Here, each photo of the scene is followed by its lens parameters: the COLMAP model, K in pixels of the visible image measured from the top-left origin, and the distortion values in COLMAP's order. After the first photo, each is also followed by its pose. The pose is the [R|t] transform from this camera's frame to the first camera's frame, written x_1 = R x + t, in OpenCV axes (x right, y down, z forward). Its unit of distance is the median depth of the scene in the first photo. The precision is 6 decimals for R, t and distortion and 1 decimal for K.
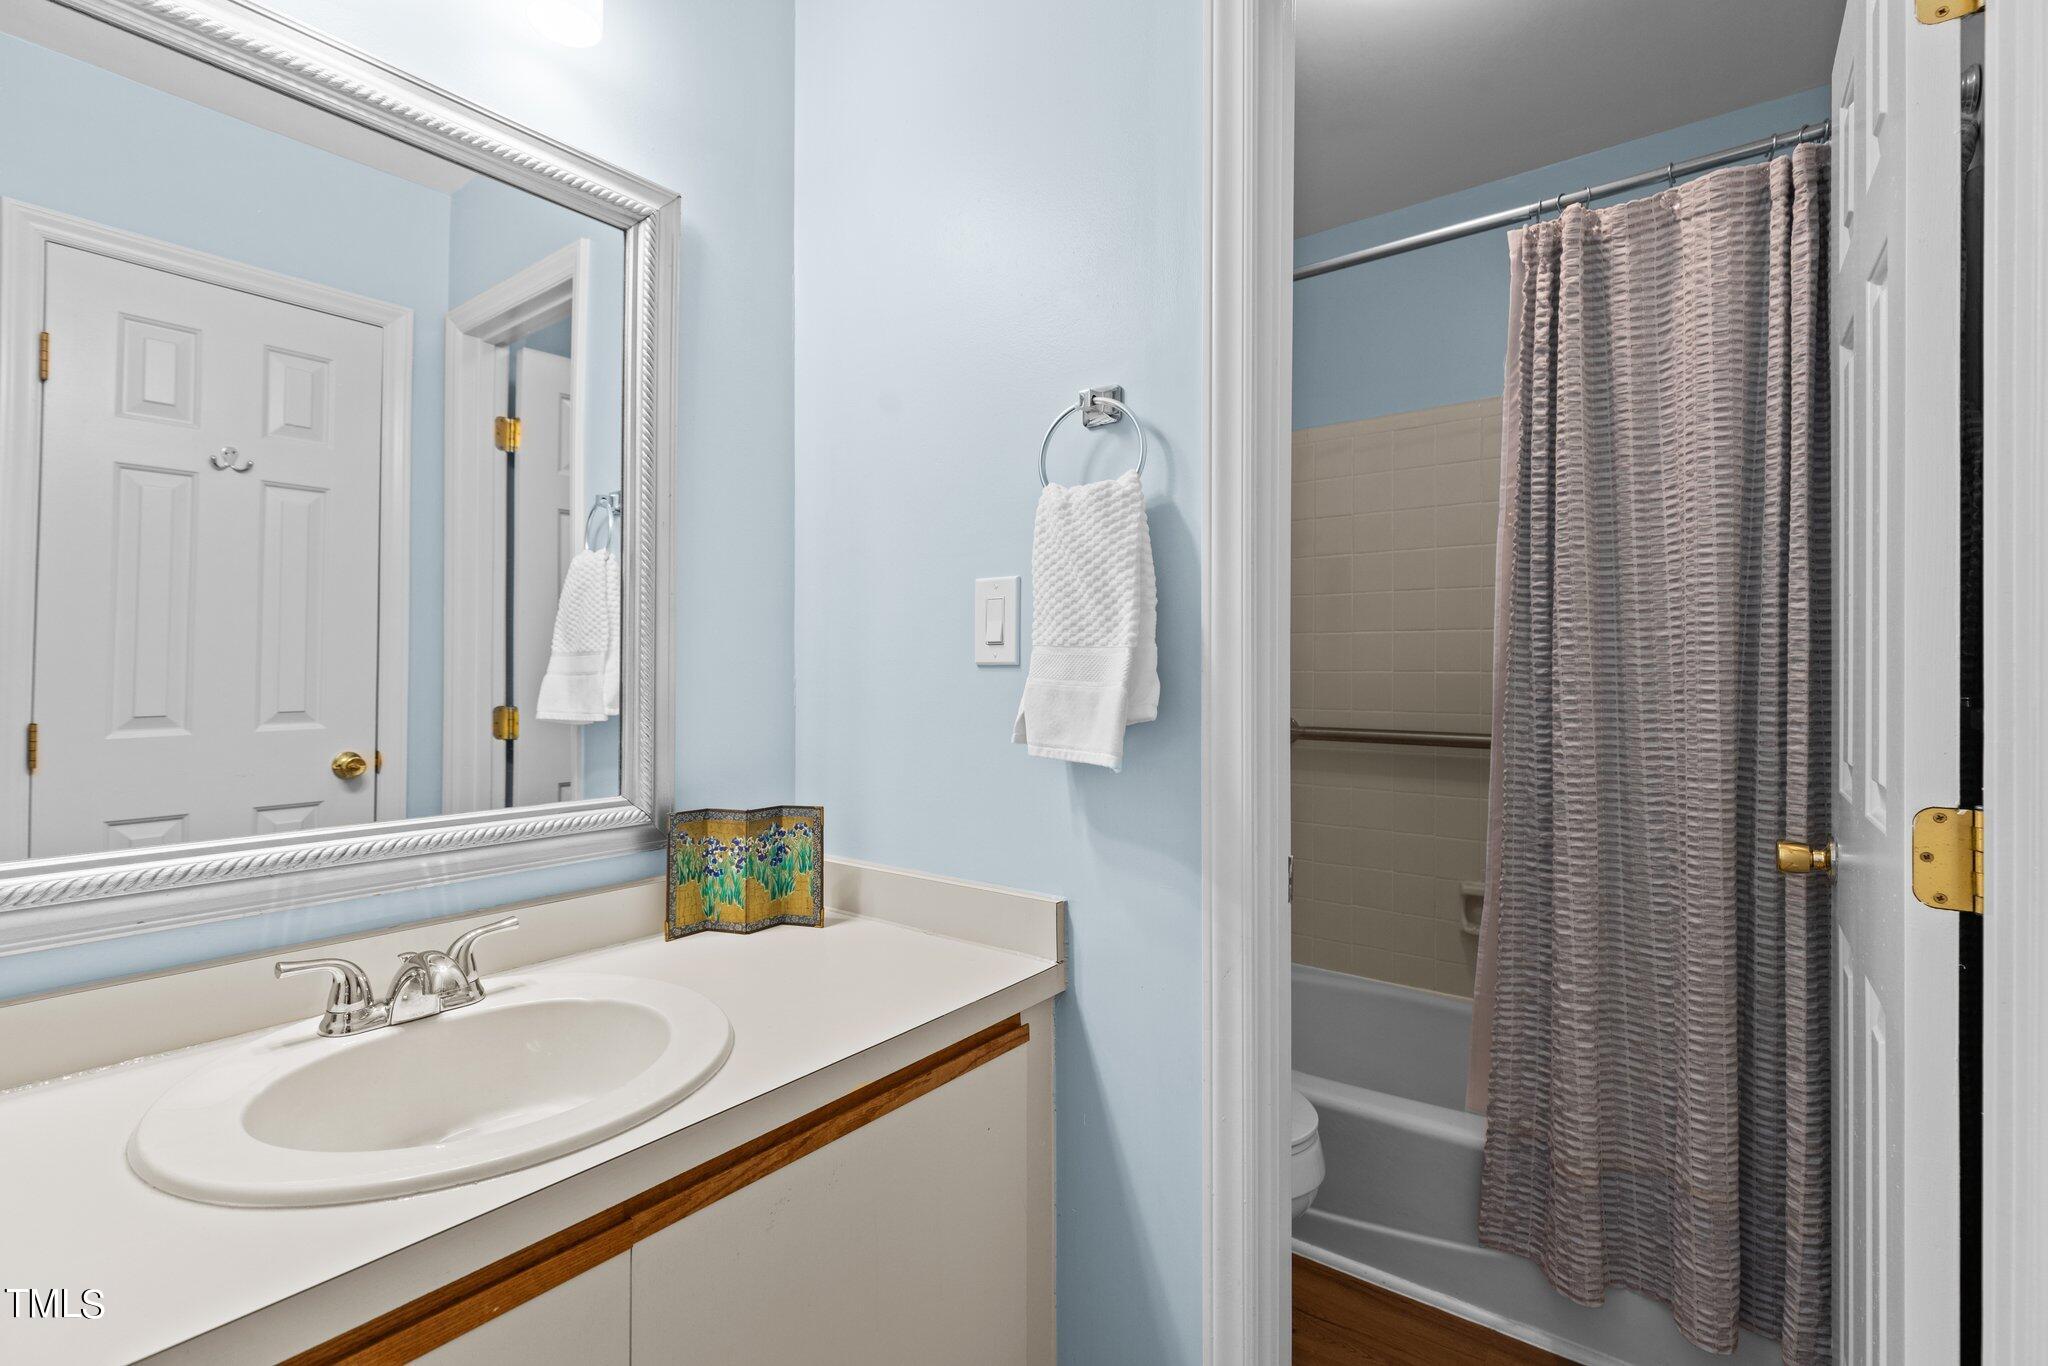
lens RADIAL K [[937.6, 0, 1038.4], [0, 937.6, 667.6], [0, 0, 1]] dist [0.022390, -0.000225]
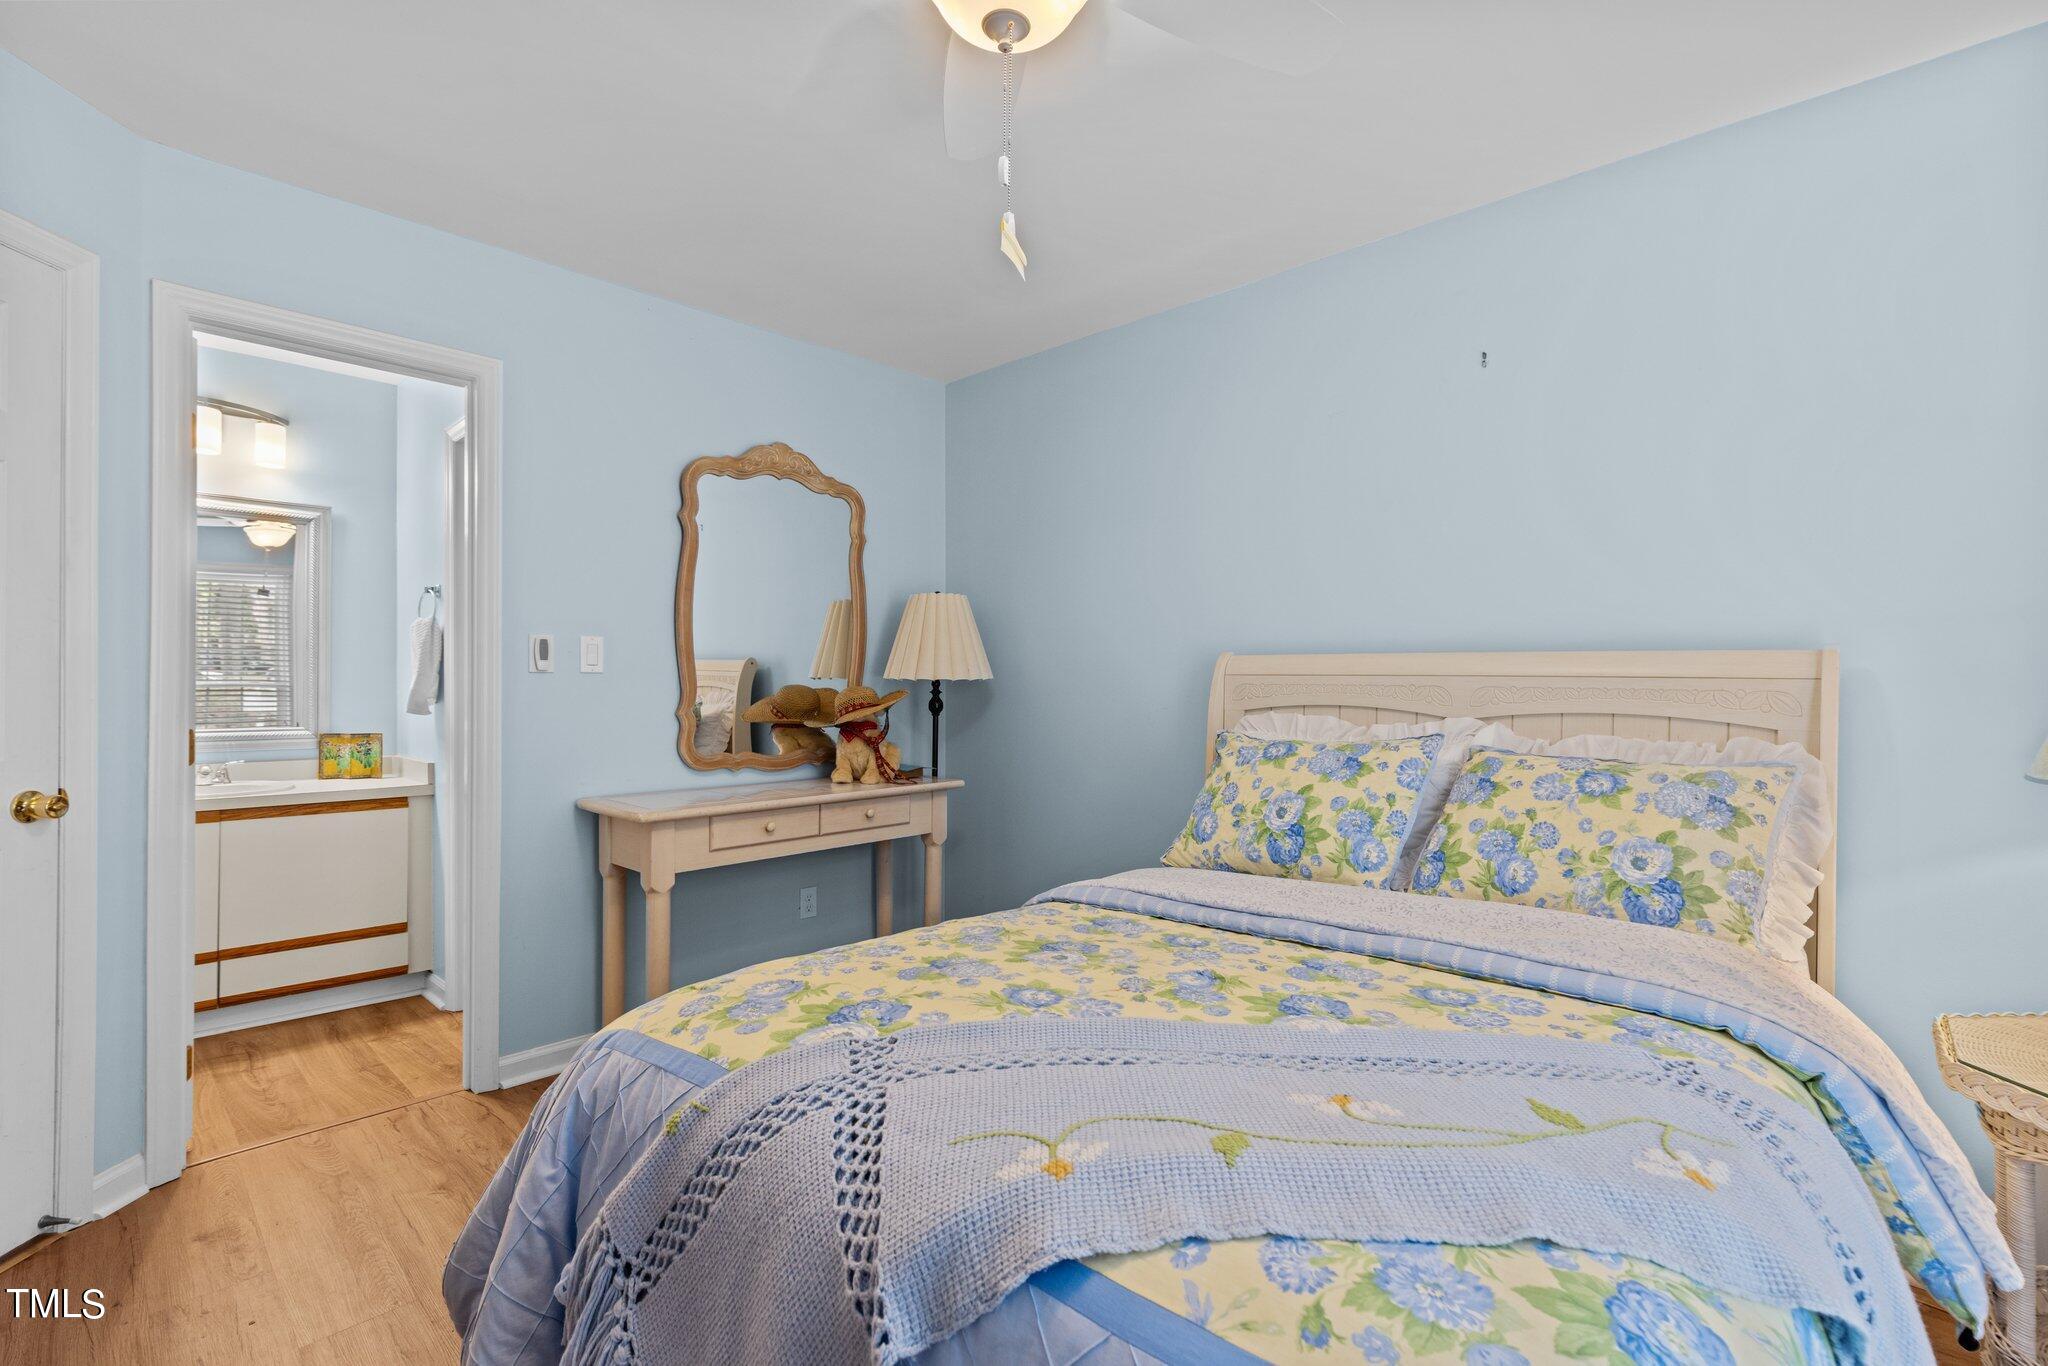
lens RADIAL K [[937.6, 0, 1038.4], [0, 937.6, 667.6], [0, 0, 1]] dist [0.022390, -0.000225]
pose [[0.996851, 0.001935, -0.079276, 1.880356], [-0.002087, 0.999996, -0.001832, -0.039733], [0.079272, 0.001992, 0.996851, -1.572587]]
